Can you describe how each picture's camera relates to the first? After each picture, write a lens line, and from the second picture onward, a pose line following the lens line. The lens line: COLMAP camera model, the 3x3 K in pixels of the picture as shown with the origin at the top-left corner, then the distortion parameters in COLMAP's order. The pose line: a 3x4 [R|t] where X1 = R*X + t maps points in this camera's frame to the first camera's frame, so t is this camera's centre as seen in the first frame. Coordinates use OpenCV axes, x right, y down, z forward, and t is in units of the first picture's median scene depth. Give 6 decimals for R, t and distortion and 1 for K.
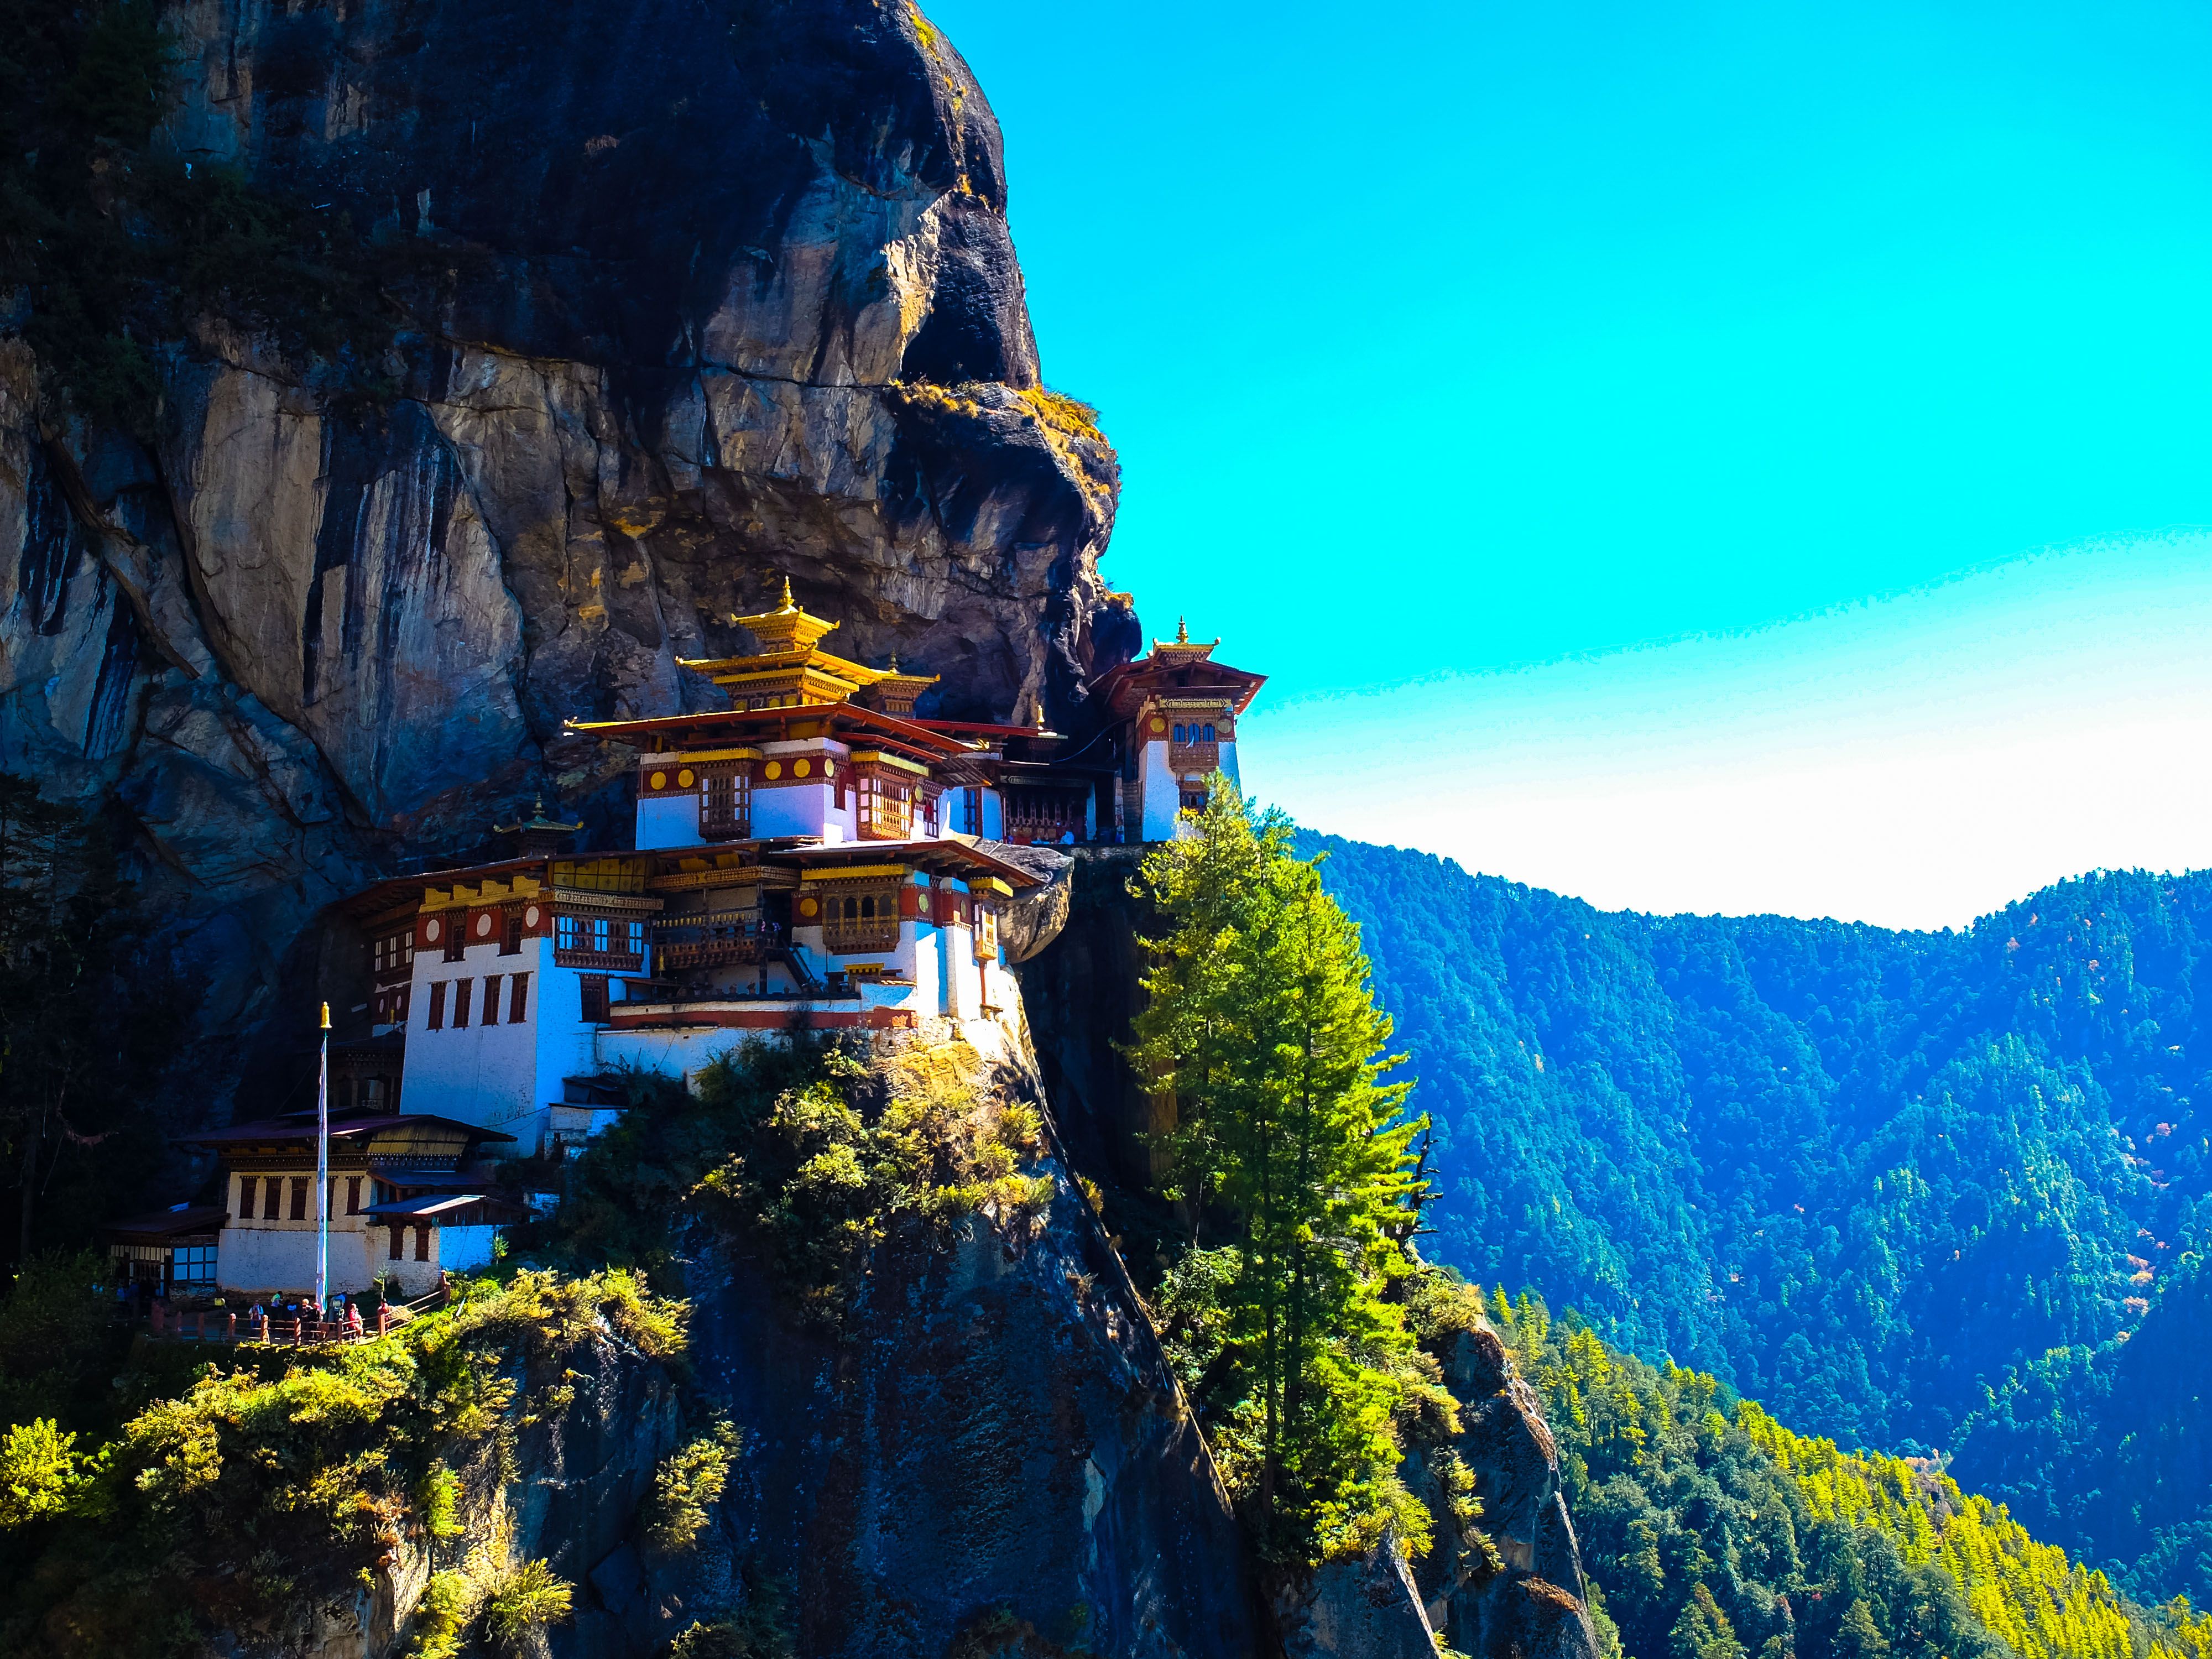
lens RADIAL K [[2578.1, 0, 1103.2], [0, 2578.1, 800.1], [0, 0, 1]] dist [-0.048814, 0.017052]
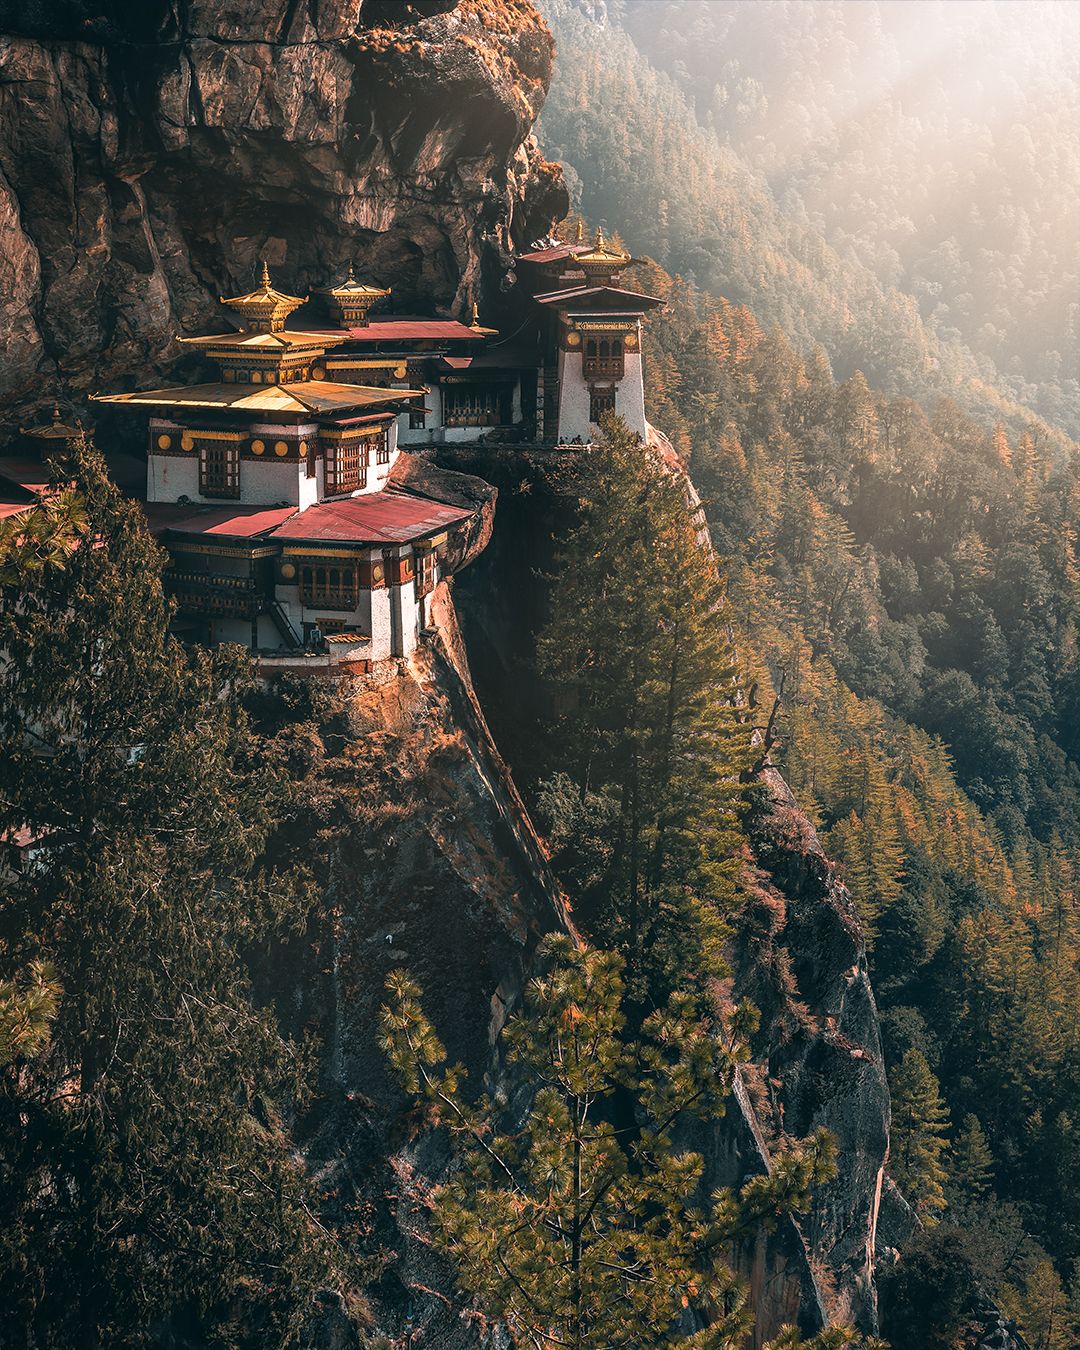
lens RADIAL K [[3197.3, 0, 574.6], [0, 3197.3, 673.3], [0, 0, 1]] dist [0.028191, 0.053213]
pose [[0.999606, 0.027820, 0.003791, 0.021560], [-0.027642, 0.951465, 0.306514, -0.356105], [0.004920, -0.306498, 0.951859, -0.475387]]
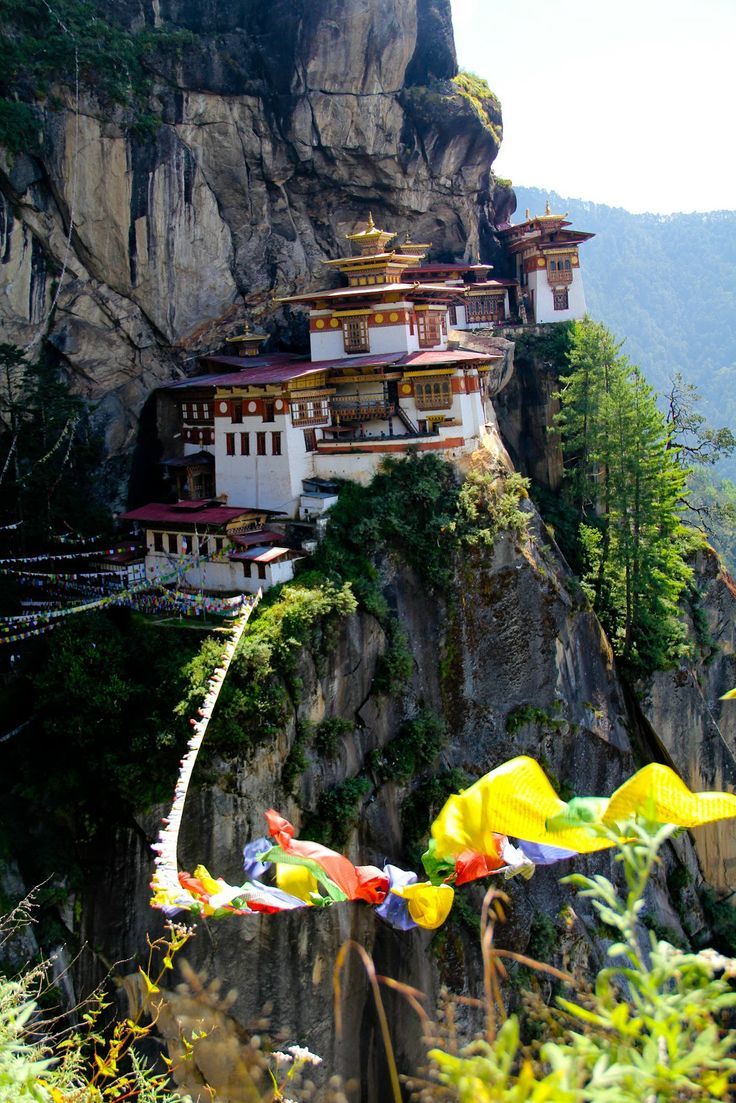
lens RADIAL K [[1300.9, 0, 368.0], [0, 1300.9, 551.5], [0, 0, 1]] dist [-0.000801, 0.296177]
pose [[0.998193, -0.058751, -0.012634, -0.123154], [0.059910, 0.956457, 0.285660, -0.119884], [-0.004699, -0.285901, 0.958248, -0.046887]]
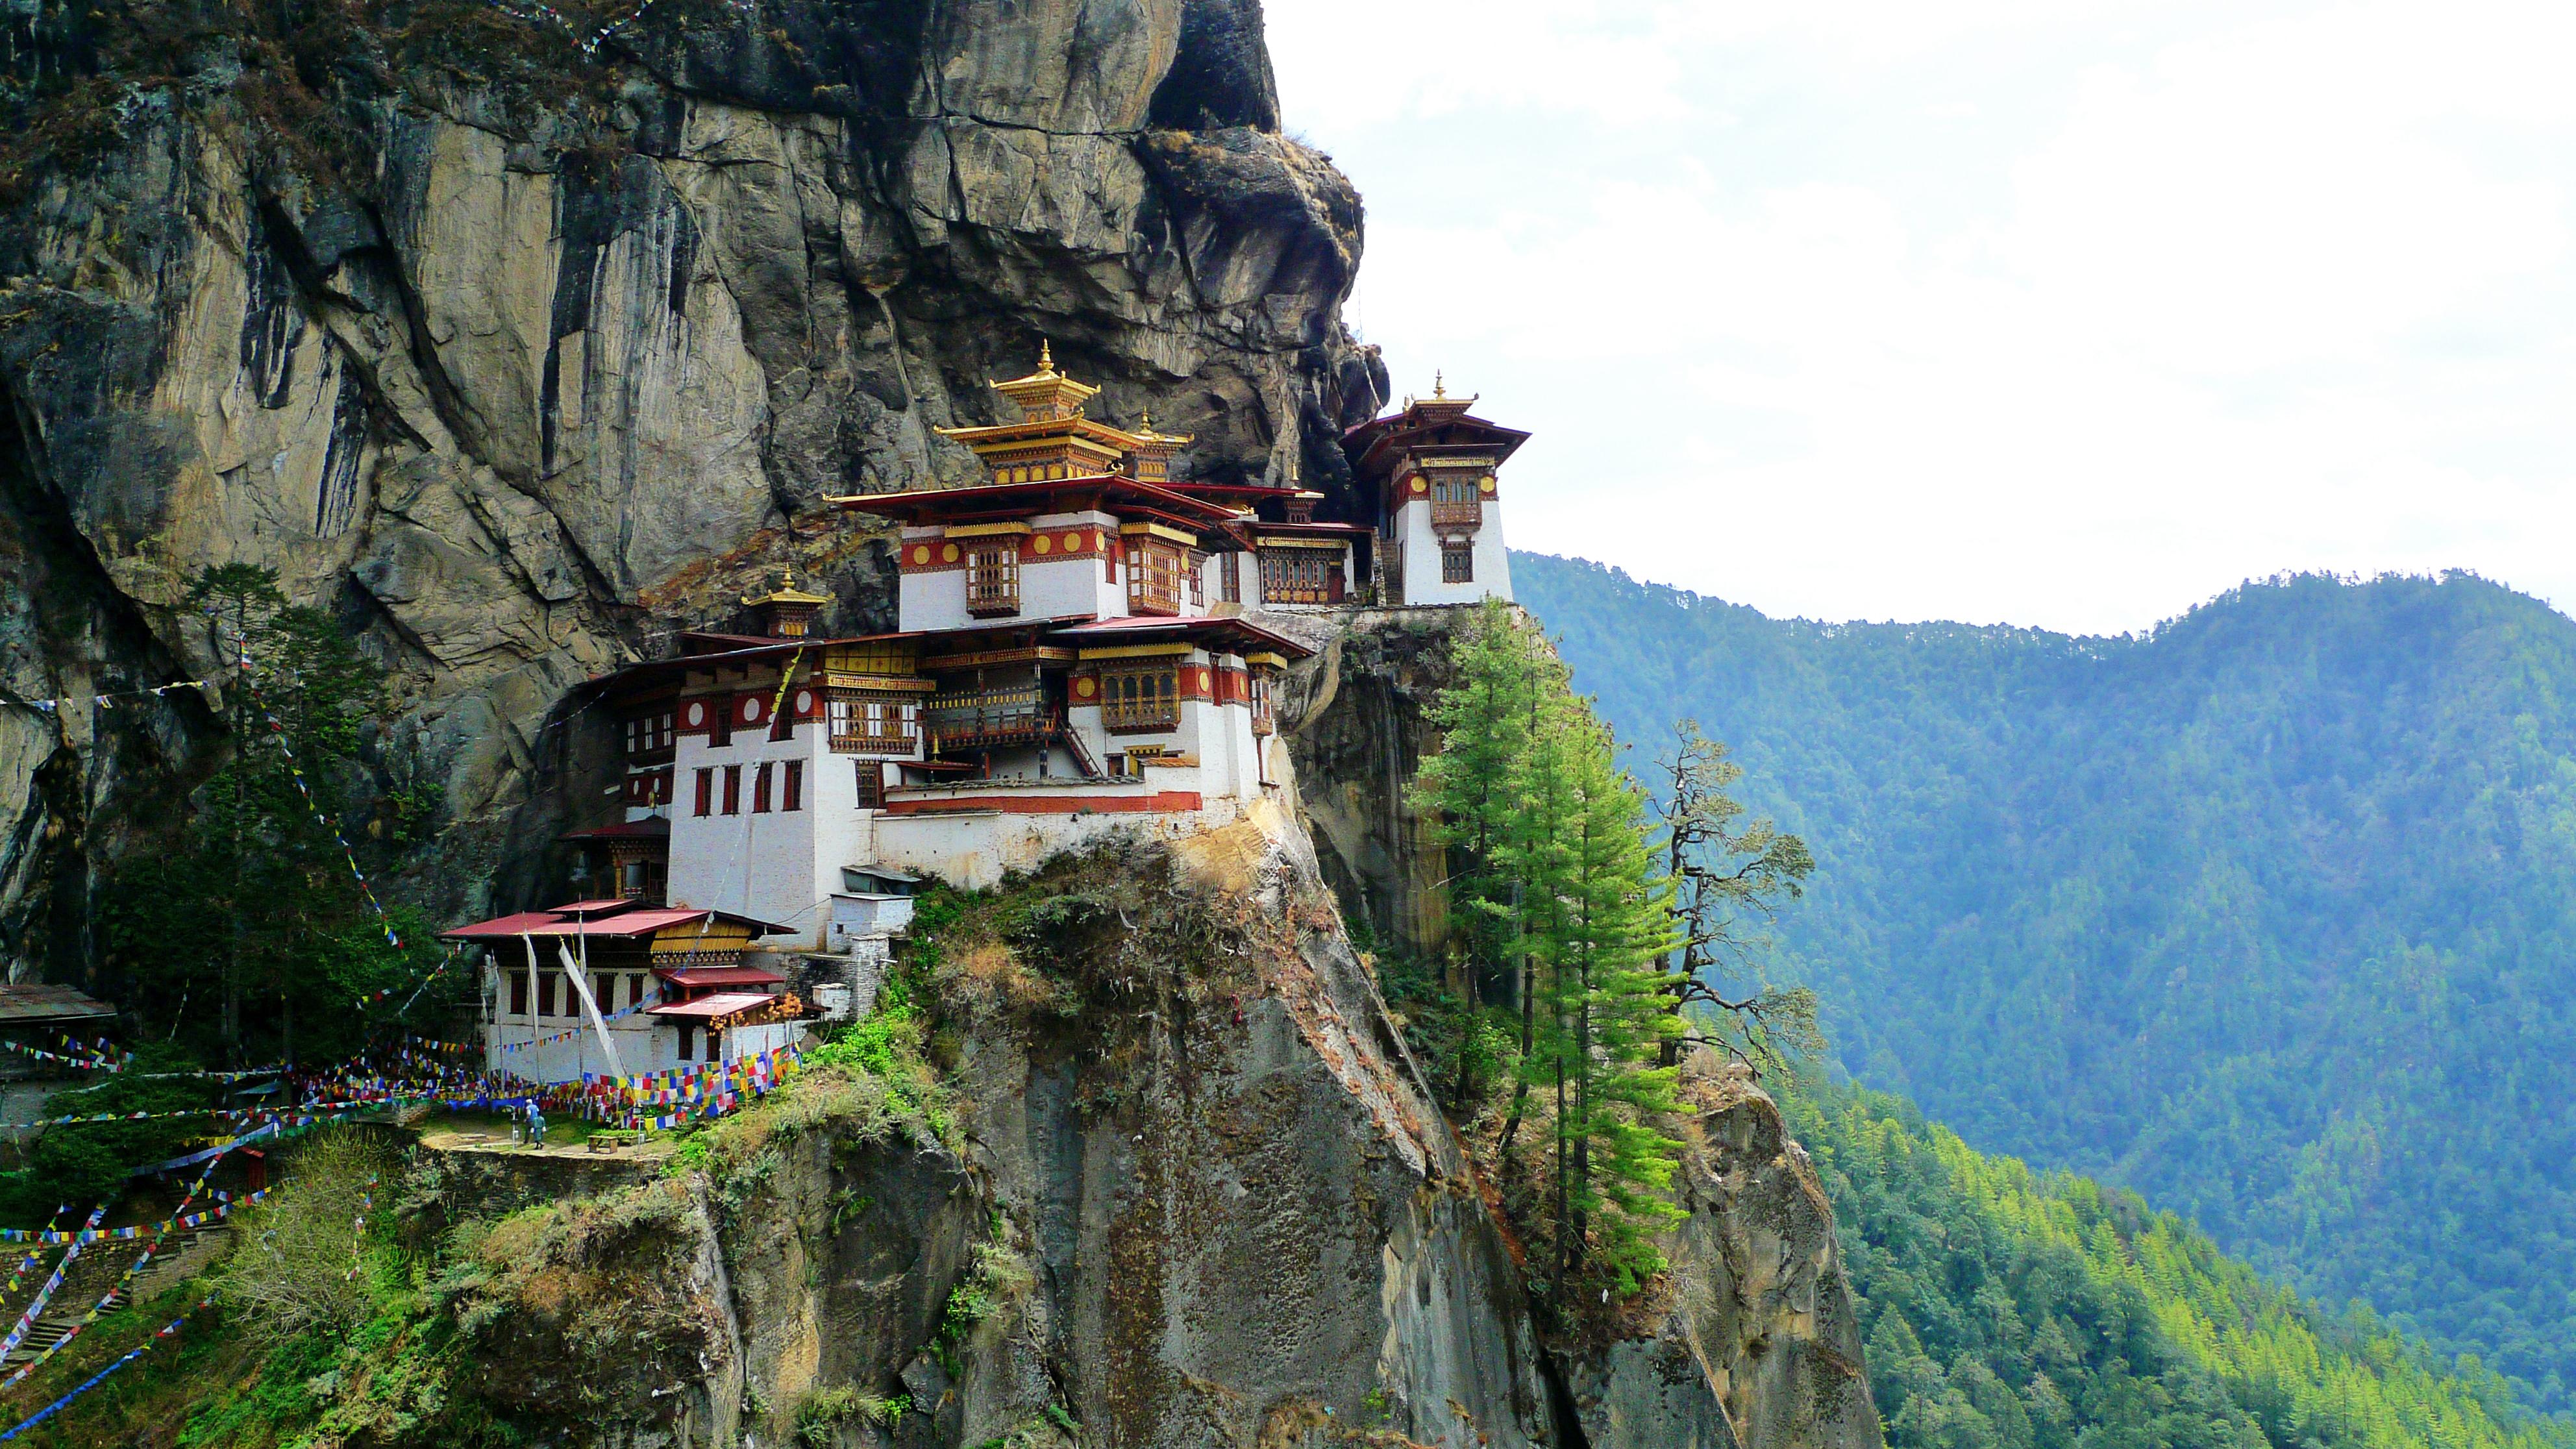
lens RADIAL K [[2626.5, 0, 1286.9], [0, 2626.5, 715.2], [0, 0, 1]] dist [-0.001317, -0.017654]
pose [[0.999879, -0.012008, 0.009888, -0.042336], [0.011194, 0.996838, 0.078673, -0.022235], [-0.010802, -0.078553, 0.996851, 0.005636]]
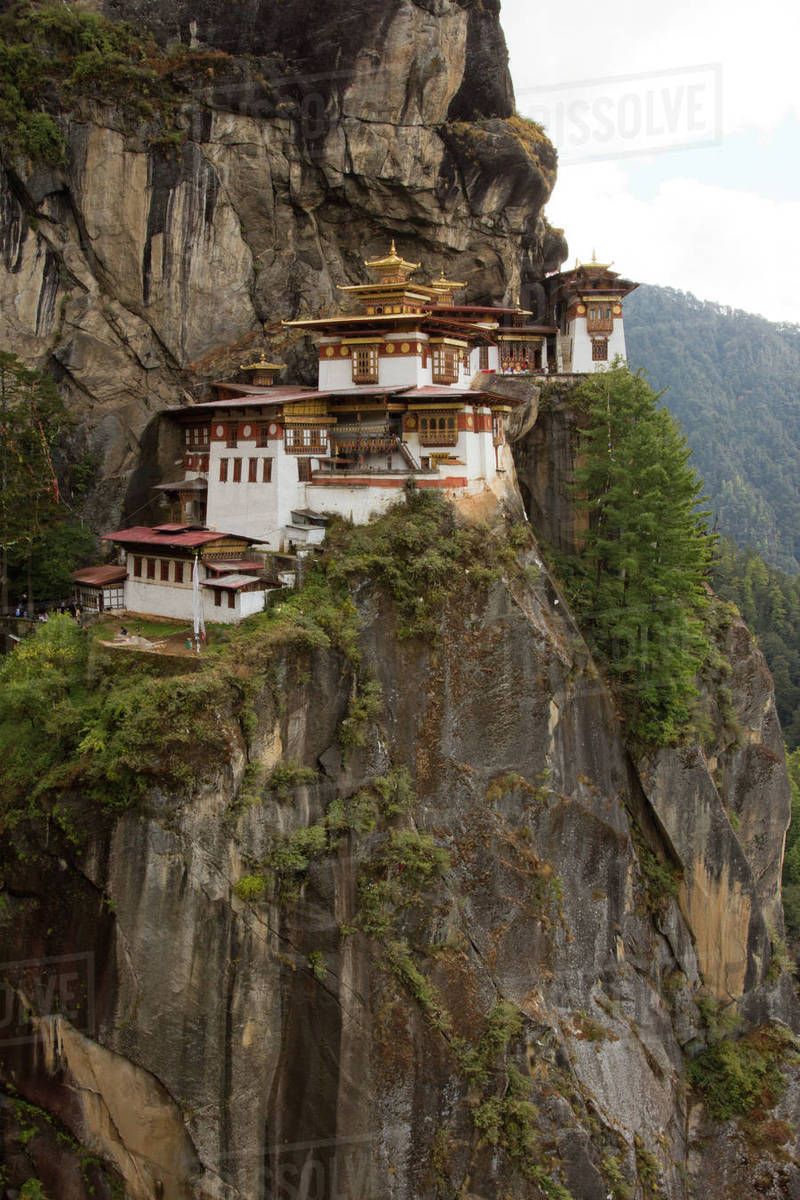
lens RADIAL K [[1361.6, 0, 392.6], [0, 1361.6, 586.6], [0, 0, 1]] dist [-0.069100, 0.057478]
pose [[0.997146, 0.015020, -0.073982, -0.043715], [0.003030, 0.971256, 0.238018, -0.074006], [0.075431, -0.237563, 0.968439, -0.031424]]
